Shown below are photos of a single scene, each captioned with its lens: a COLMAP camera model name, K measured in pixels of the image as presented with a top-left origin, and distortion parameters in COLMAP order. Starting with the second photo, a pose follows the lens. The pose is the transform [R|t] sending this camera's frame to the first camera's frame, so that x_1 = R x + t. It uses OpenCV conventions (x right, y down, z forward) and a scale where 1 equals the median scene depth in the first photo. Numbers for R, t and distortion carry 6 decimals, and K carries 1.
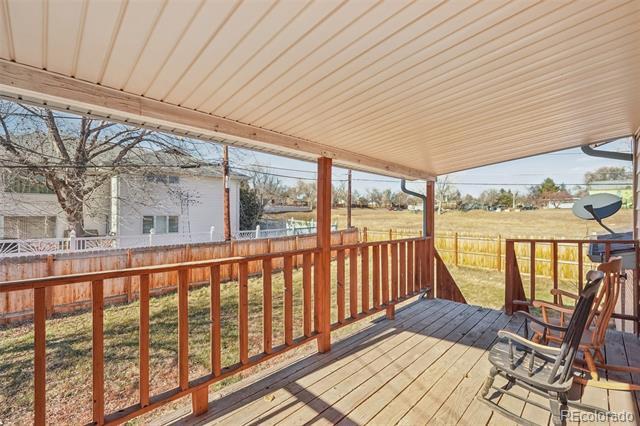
lens RADIAL K [[272.5, 0, 320.5], [0, 272.5, 210.1], [0, 0, 1]] dist [-0.000201, -0.000182]
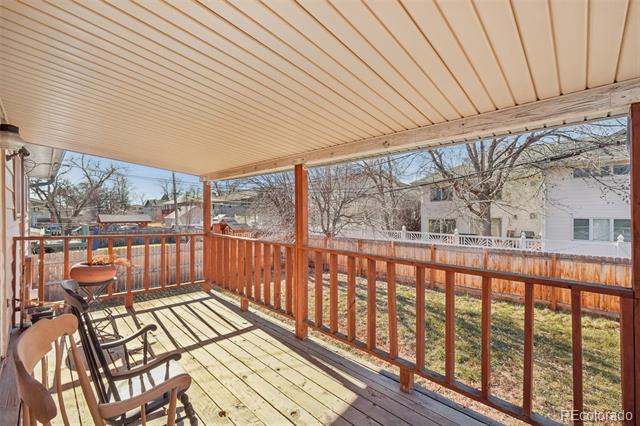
lens RADIAL K [[272.5, 0, 321.2], [0, 272.5, 216.8], [0, 0, 1]] dist [-0.000201, -0.000182]
pose [[0.016705, 0.002854, -0.999856, 0.887841], [0.012847, 0.999913, 0.003069, 0.012979], [0.999778, -0.012896, 0.016667, 0.840097]]
